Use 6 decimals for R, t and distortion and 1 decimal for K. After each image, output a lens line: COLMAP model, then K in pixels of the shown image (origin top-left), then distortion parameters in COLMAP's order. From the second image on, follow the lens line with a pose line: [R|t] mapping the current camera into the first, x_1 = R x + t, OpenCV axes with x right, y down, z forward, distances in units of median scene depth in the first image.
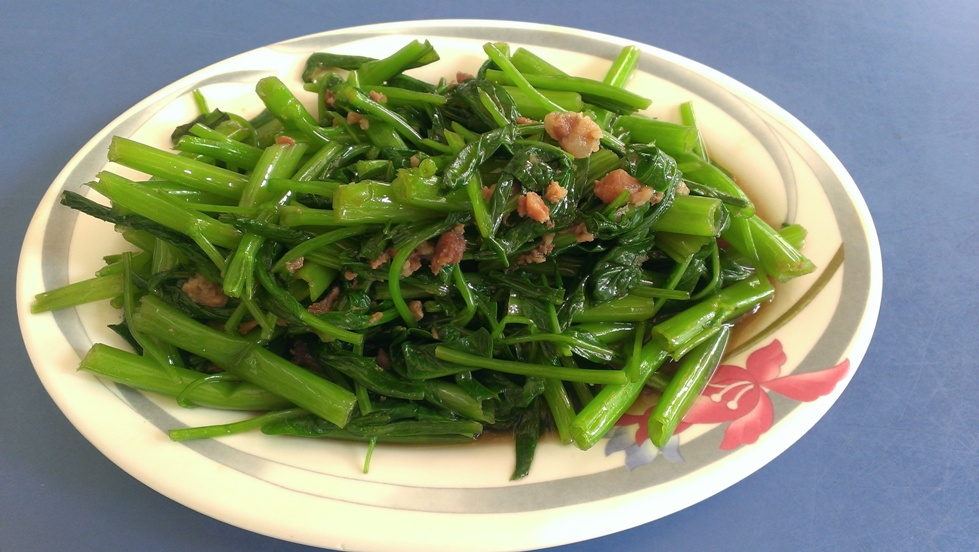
lens RADIAL K [[766.0, 0, 489.5], [0, 766.0, 276.0], [0, 0, 1]] dist [0.131785, -0.227750]
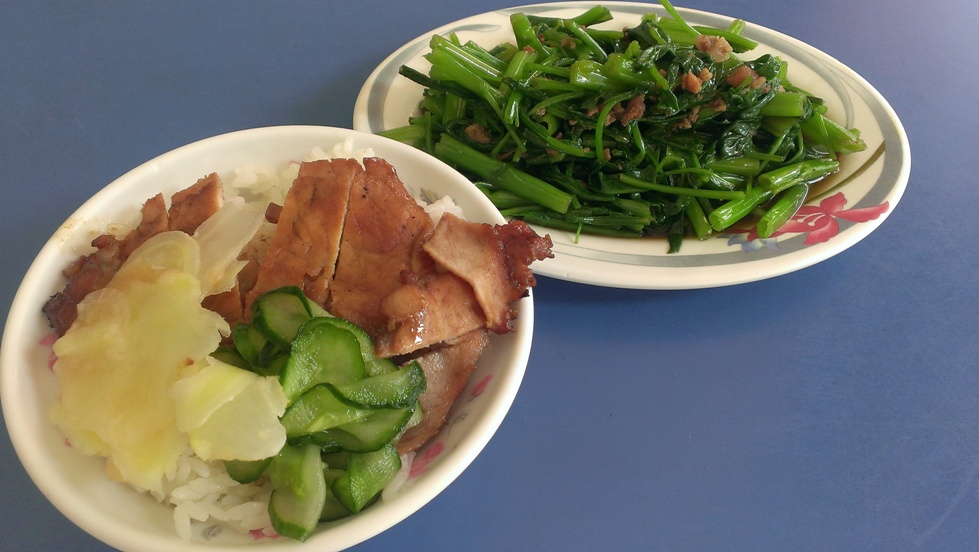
lens RADIAL K [[766.0, 0, 489.5], [0, 766.0, 276.0], [0, 0, 1]] dist [0.131785, -0.227750]
pose [[0.997522, 0.057602, -0.040393, -0.258064], [-0.062071, 0.990842, -0.119911, 0.499012], [0.033116, 0.122121, 0.991963, -0.544697]]
